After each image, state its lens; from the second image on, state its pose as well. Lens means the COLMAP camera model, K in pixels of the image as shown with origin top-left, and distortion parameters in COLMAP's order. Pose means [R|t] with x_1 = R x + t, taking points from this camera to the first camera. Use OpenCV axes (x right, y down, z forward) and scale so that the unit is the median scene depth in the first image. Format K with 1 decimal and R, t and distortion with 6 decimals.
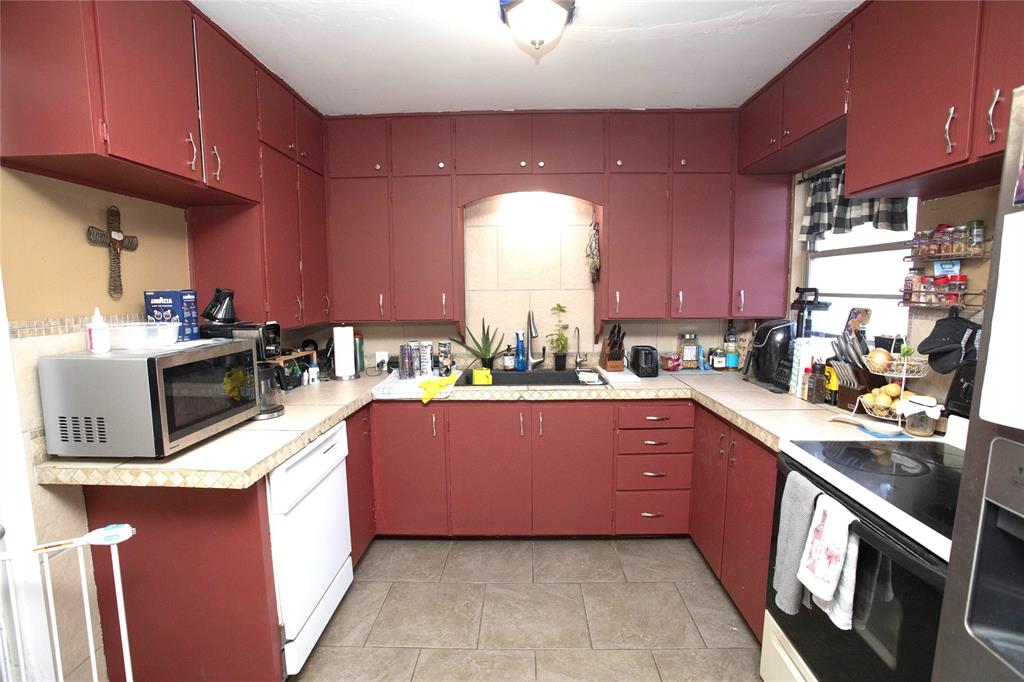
lens RADIAL K [[500.7, 0, 513.0], [0, 500.7, 342.5], [0, 0, 1]] dist [-0.053826, 0.016492]
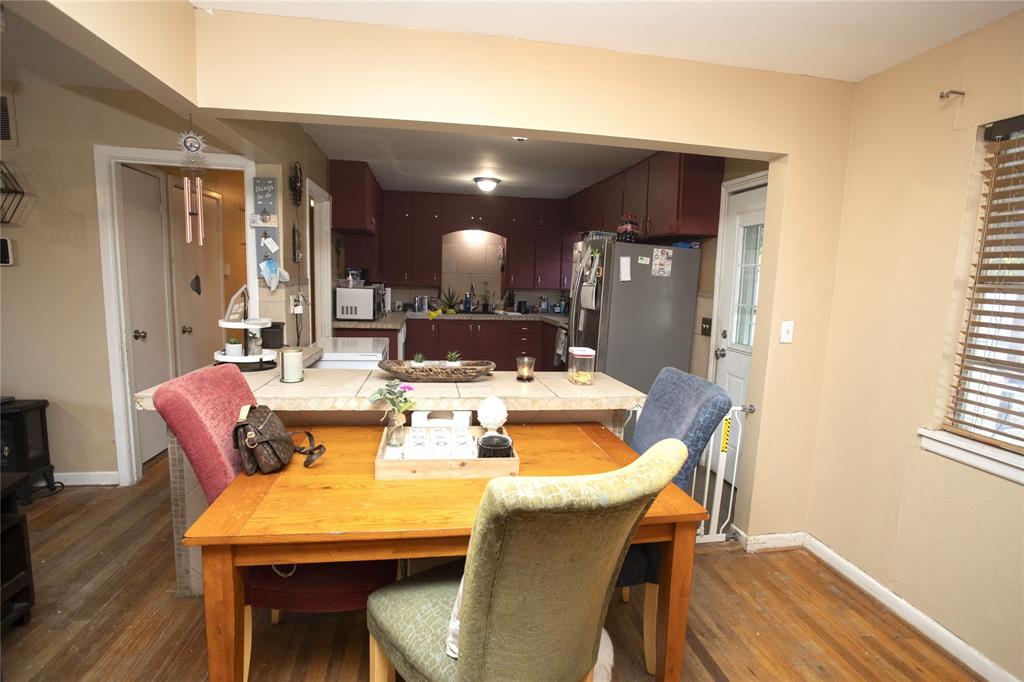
lens RADIAL K [[500.7, 0, 511.7], [0, 500.7, 340.4], [0, 0, 1]] dist [-0.053826, 0.016492]
pose [[0.980263, 0.014604, 0.197155, -0.227058], [-0.019062, 0.999603, 0.020733, 0.138477], [-0.196774, -0.024082, 0.980153, -1.187402]]
